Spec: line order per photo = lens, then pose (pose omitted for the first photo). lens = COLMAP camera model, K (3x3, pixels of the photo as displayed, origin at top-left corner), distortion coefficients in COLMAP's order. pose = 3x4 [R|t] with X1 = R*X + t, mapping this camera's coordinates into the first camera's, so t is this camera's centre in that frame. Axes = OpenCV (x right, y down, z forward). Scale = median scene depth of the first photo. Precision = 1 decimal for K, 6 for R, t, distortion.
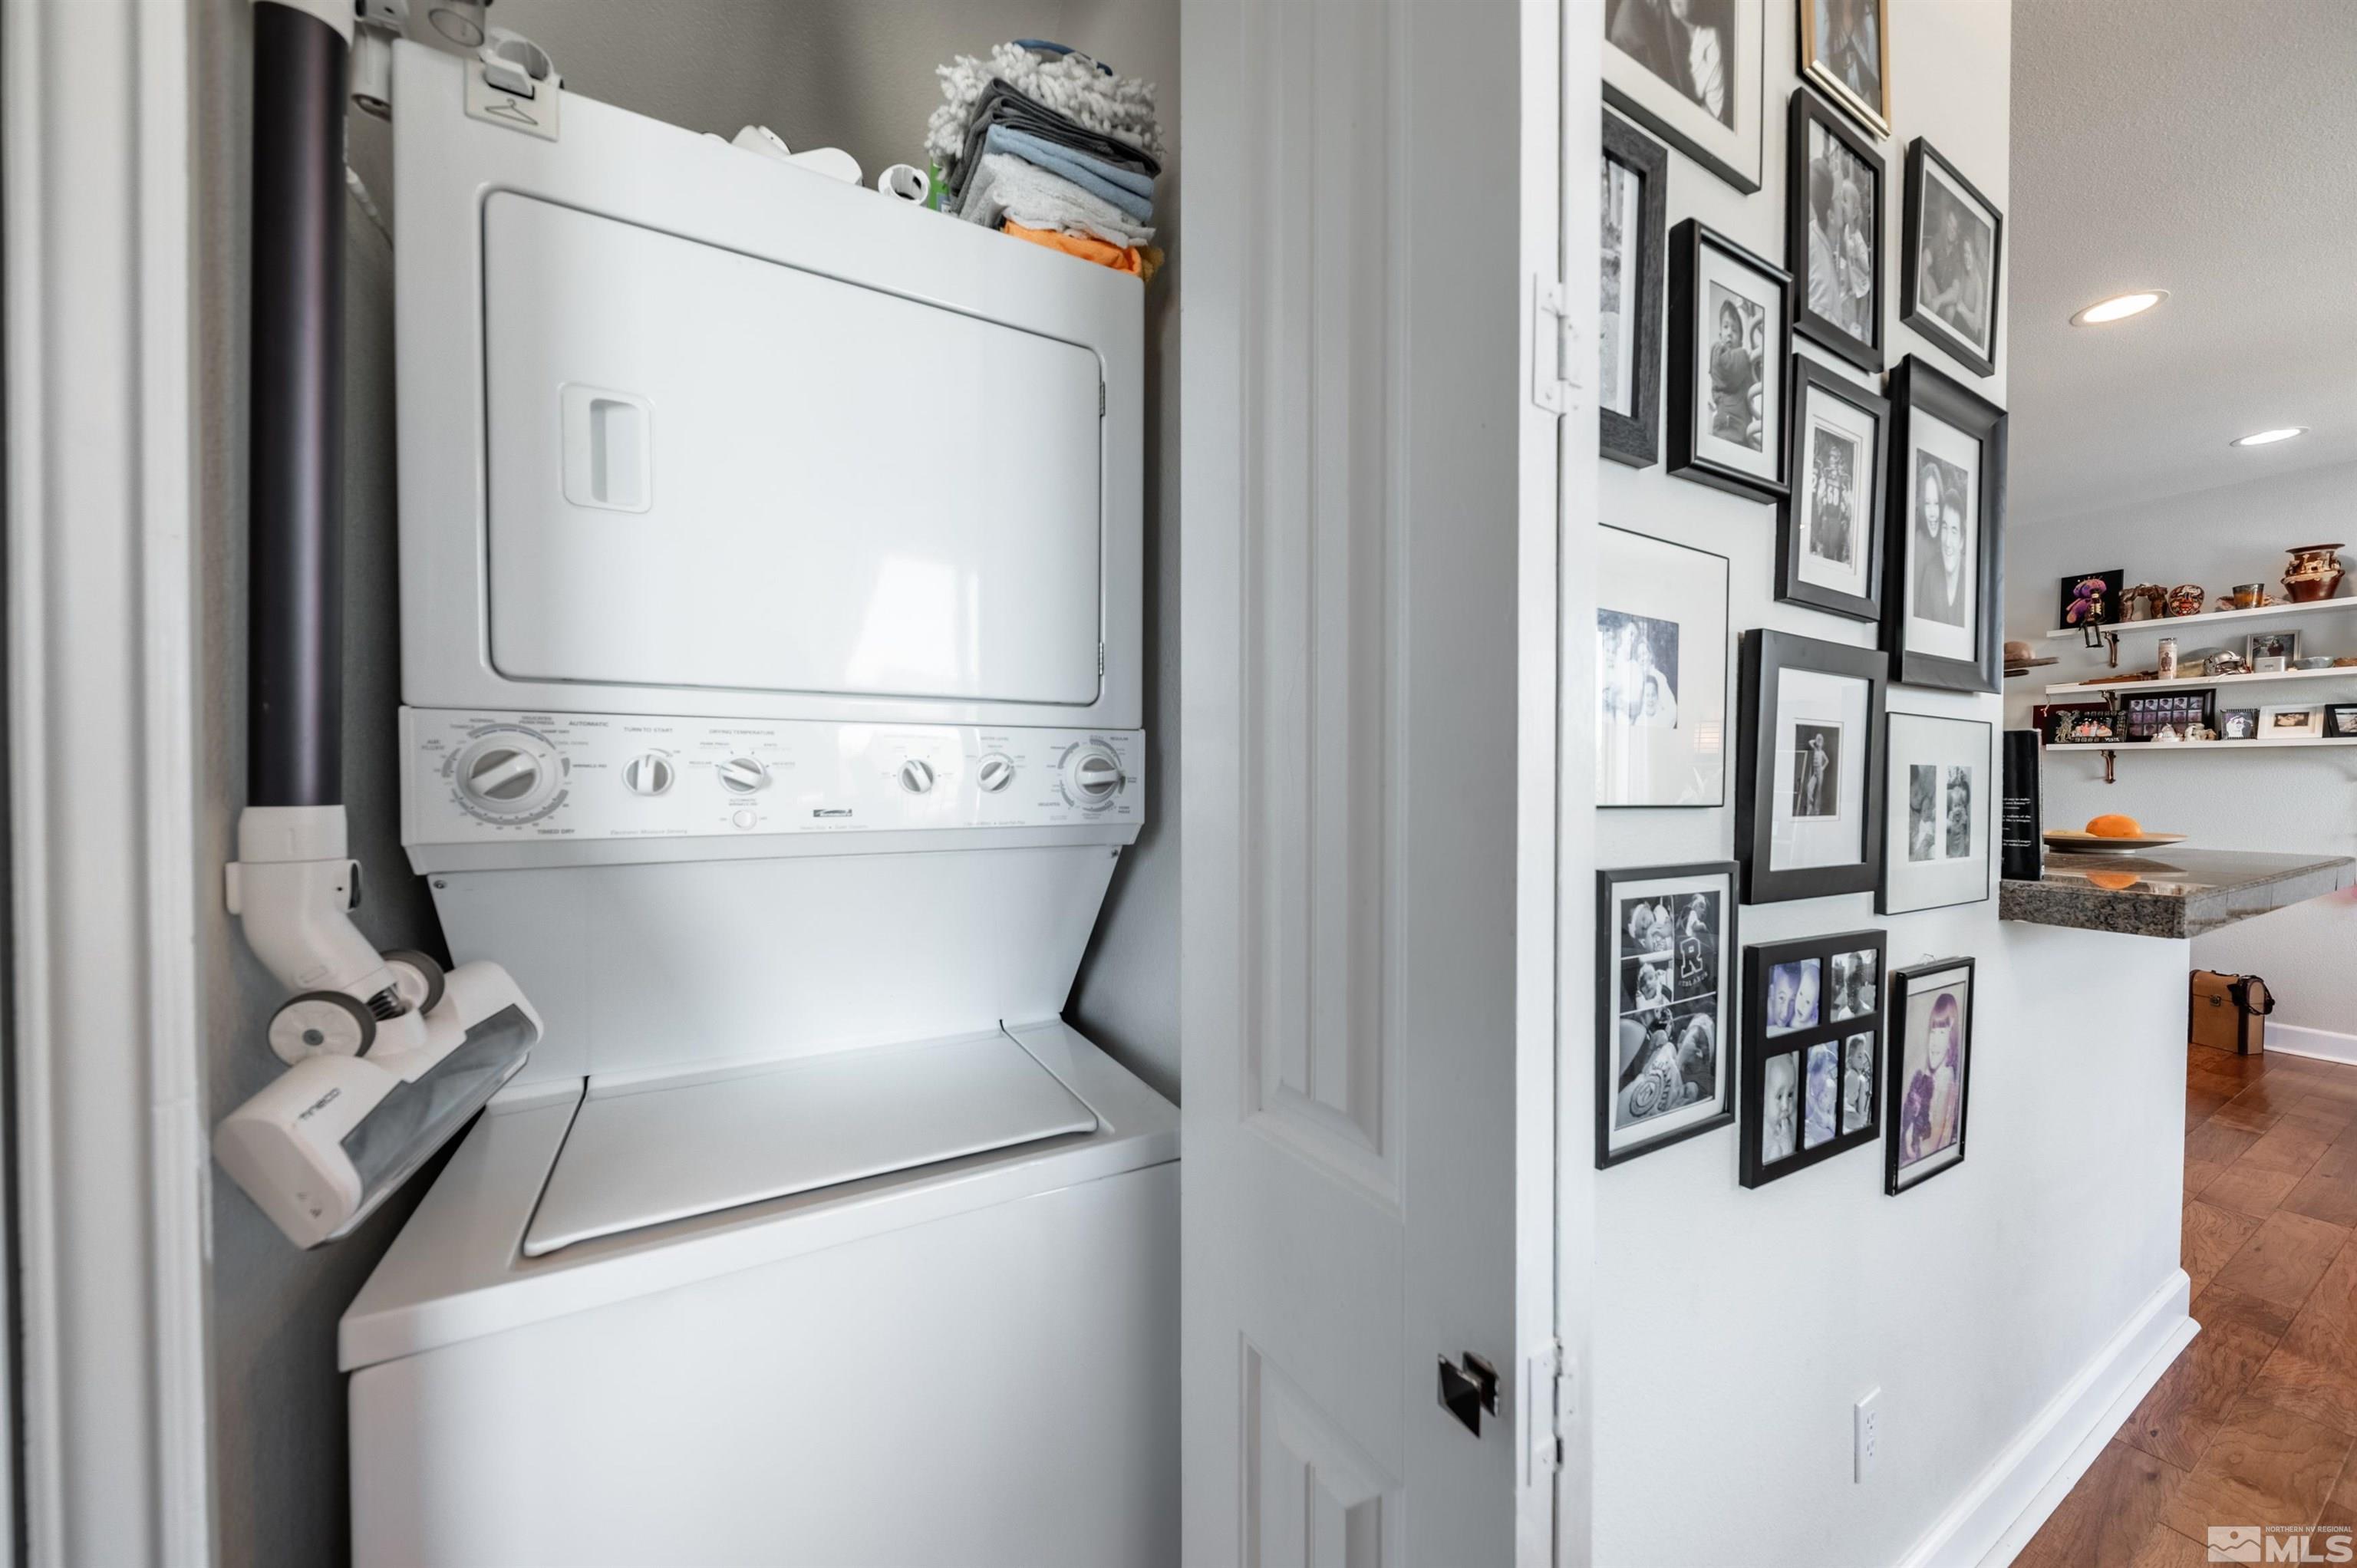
lens RADIAL K [[821.5, 0, 1179.4], [0, 821.5, 786.6], [0, 0, 1]] dist [0.007642, -0.002686]
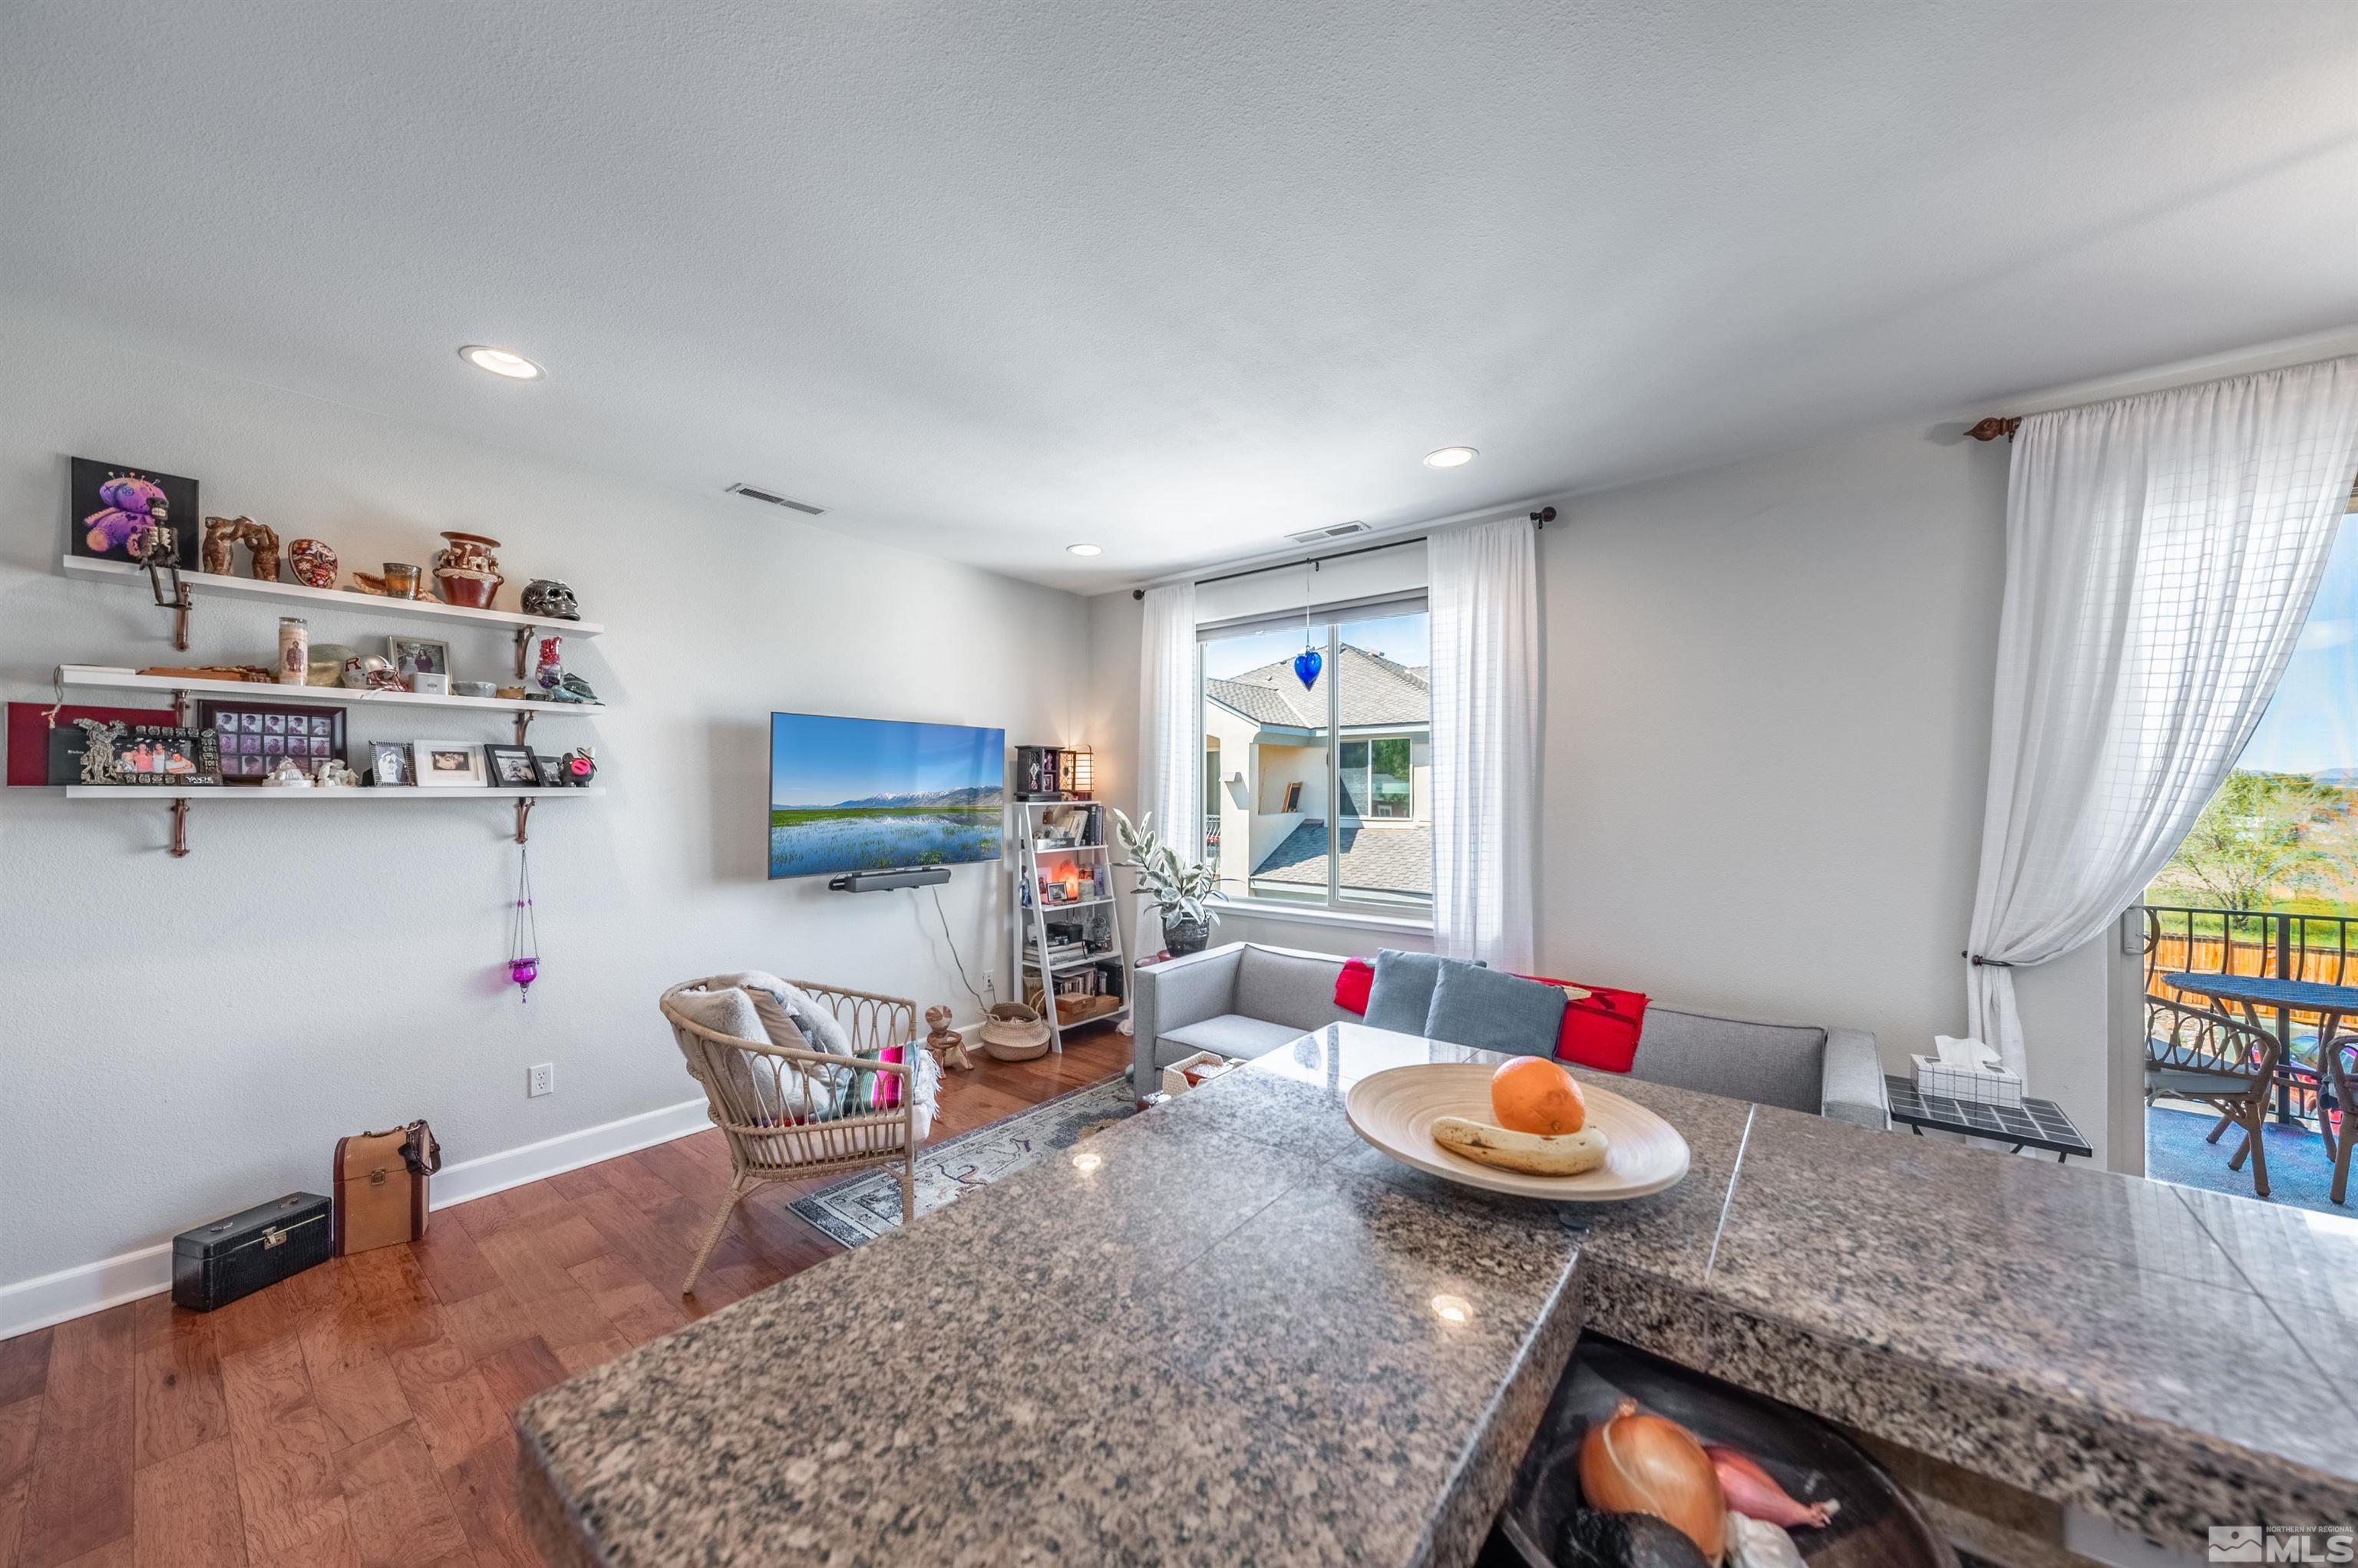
lens RADIAL K [[821.9, 0, 1181.0], [0, 821.9, 796.0], [0, 0, 1]] dist [0.007642, -0.002686]
pose [[-0.374229, -0.008600, 0.927297, 0.369354], [0.007454, 0.999897, 0.012281, -0.048887], [-0.927306, 0.011508, -0.374126, 0.603145]]
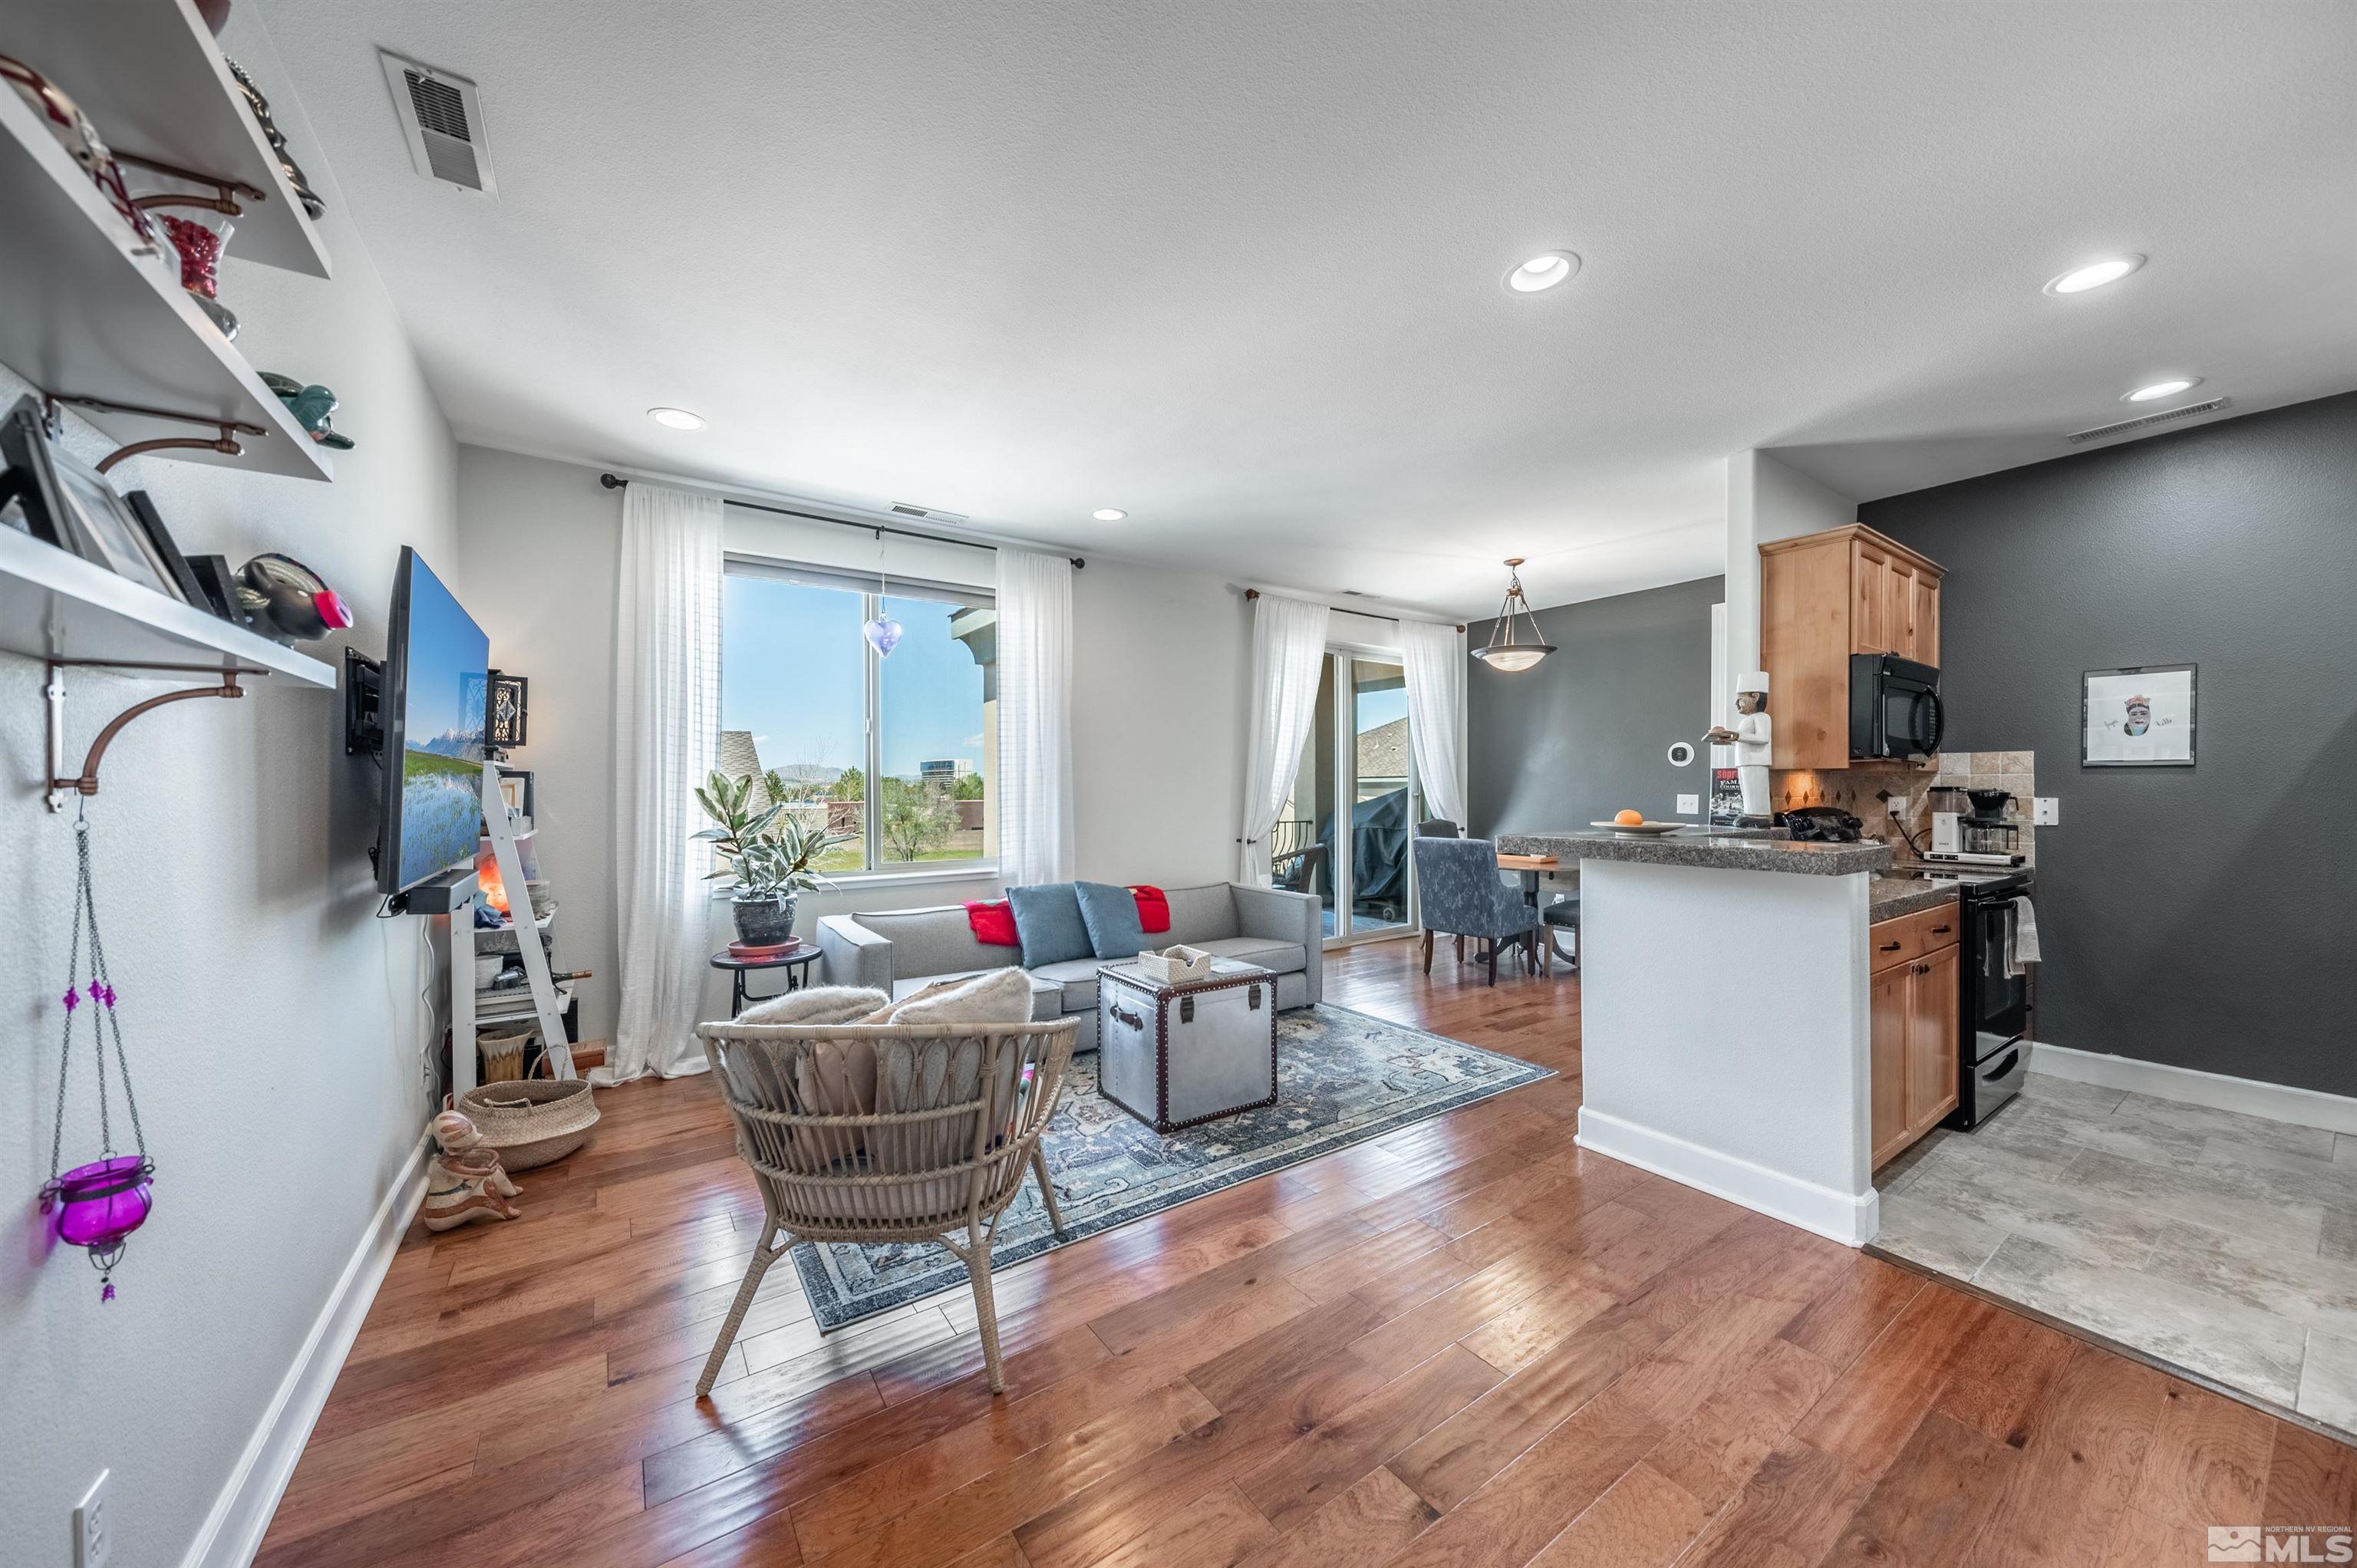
lens RADIAL K [[821.5, 0, 1170.2], [0, 821.5, 790.4], [0, 0, 1]] dist [0.007642, -0.002686]
pose [[-0.996209, 0.001651, -0.086974, 0.975859], [0.000511, 0.999914, 0.013125, -0.011127], [0.086988, 0.013031, -0.996124, 1.129441]]
